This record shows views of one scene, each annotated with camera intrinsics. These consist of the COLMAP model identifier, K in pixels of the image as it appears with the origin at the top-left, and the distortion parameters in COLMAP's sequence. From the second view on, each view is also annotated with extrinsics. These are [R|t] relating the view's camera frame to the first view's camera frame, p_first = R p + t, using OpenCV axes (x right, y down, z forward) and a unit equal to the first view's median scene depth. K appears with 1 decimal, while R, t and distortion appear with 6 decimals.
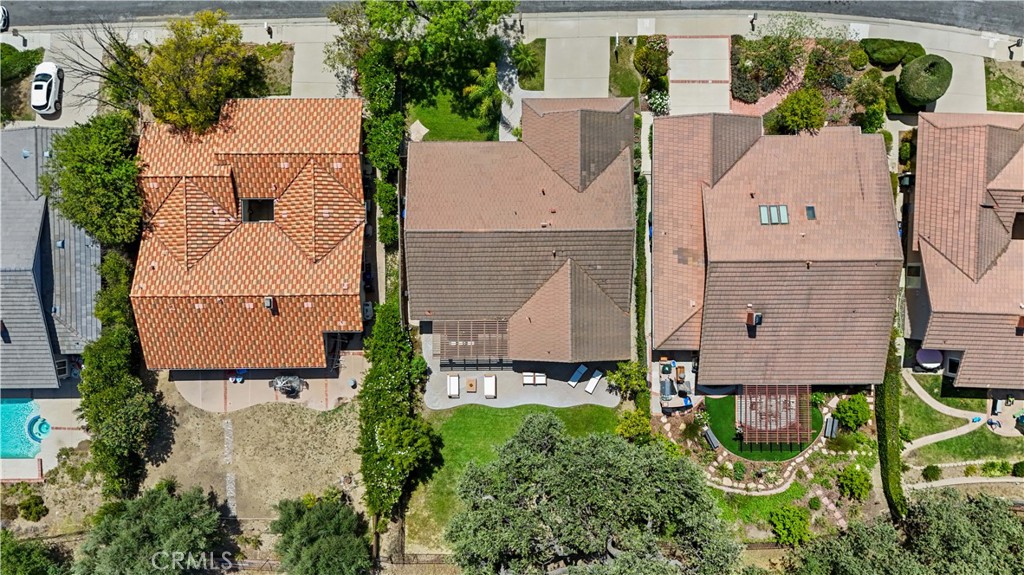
lens RADIAL K [[761.1, 0, 503.1], [0, 761.1, 287.9], [0, 0, 1]] dist [0.051149, -0.039039]
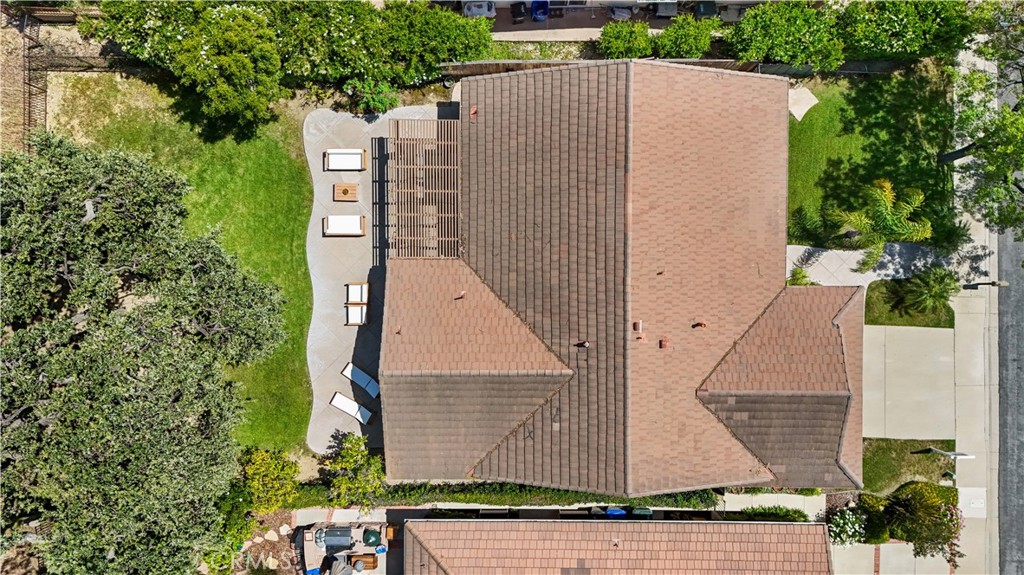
lens RADIAL K [[761.1, 0, 551.1], [0, 761.1, 281.0], [0, 0, 1]] dist [0.051149, -0.039039]
pose [[-0.008457, 0.999552, 0.028711, 0.006610], [-0.998517, -0.006897, -0.054006, 0.006119], [-0.053784, -0.029126, 0.998128, 0.434316]]
